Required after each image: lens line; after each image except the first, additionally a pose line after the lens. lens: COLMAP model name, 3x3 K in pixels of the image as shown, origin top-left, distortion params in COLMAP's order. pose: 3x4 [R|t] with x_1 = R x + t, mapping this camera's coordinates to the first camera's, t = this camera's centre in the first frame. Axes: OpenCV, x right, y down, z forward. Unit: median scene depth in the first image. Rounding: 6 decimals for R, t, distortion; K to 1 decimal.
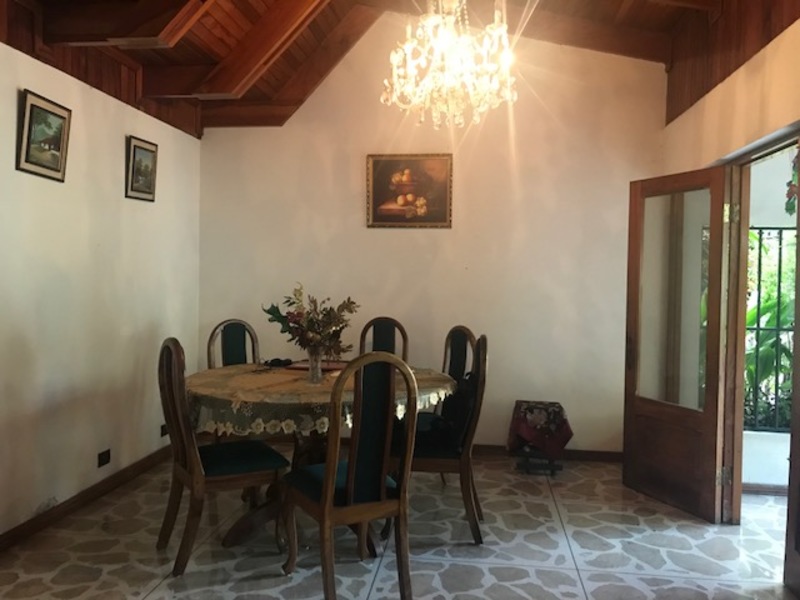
lens RADIAL K [[656.2, 0, 403.7], [0, 656.2, 294.7], [0, 0, 1]] dist [-0.008360, 0.007907]
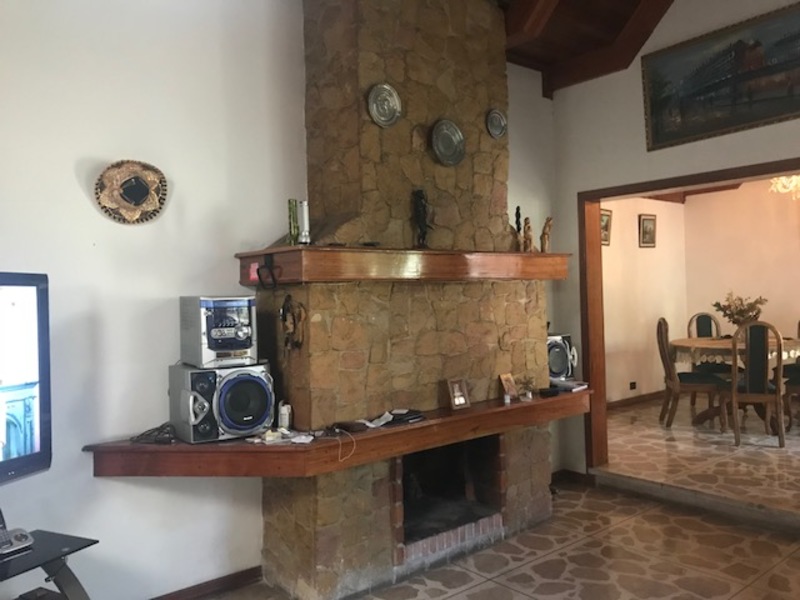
lens RADIAL K [[656.2, 0, 403.1], [0, 656.2, 295.5], [0, 0, 1]] dist [-0.008360, 0.007907]
pose [[0.725679, -0.037889, -0.686990, 0.385899], [0.022494, 0.999255, -0.031350, 0.031580], [0.687666, 0.007297, 0.725991, -0.863655]]
